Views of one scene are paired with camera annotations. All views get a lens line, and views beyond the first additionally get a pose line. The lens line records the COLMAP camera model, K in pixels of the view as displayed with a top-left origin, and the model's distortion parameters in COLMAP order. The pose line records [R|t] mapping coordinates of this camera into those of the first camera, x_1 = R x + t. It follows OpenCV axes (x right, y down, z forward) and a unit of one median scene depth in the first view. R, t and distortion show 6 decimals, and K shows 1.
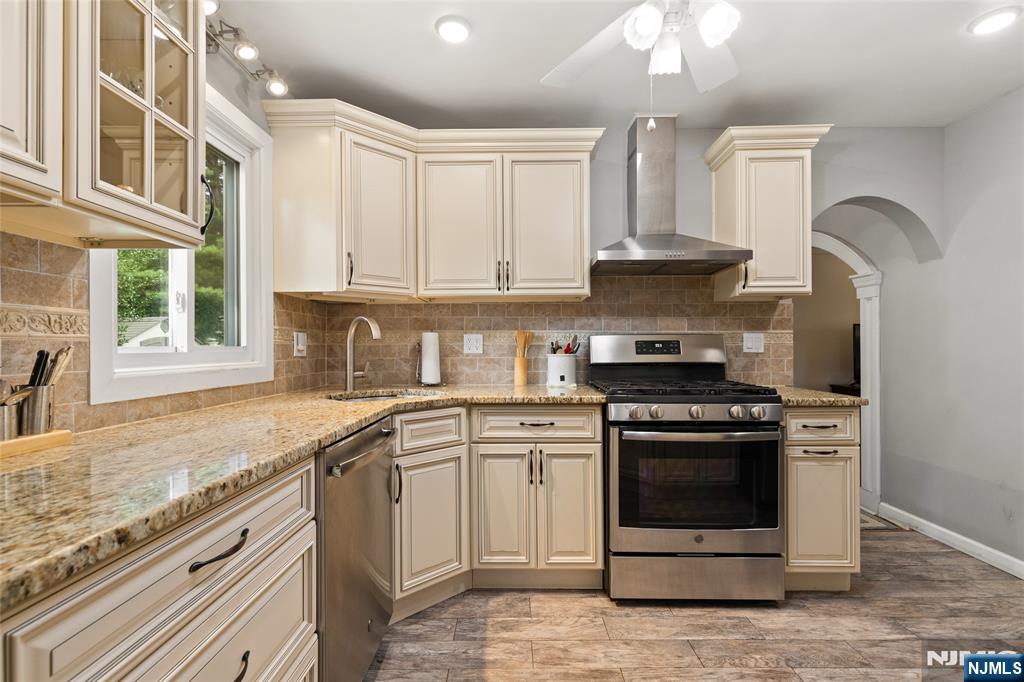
lens RADIAL K [[469.4, 0, 512.7], [0, 469.4, 335.4], [0, 0, 1]] dist [0.003002, 0.000184]
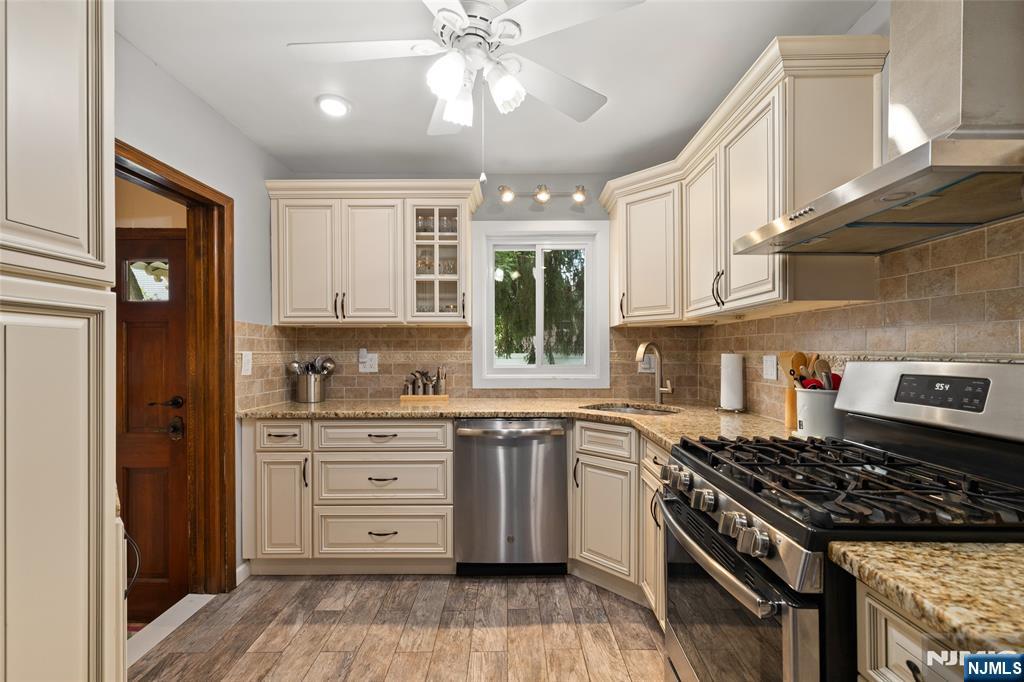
lens RADIAL K [[458.1, 0, 512.0], [0, 458.1, 341.0], [0, 0, 1]] dist [0.000033, -0.000010]
pose [[0.000296, -0.020175, -0.999796, 0.882458], [0.026519, 0.999445, -0.020160, -0.029154], [0.999648, -0.026508, 0.000831, 0.688963]]
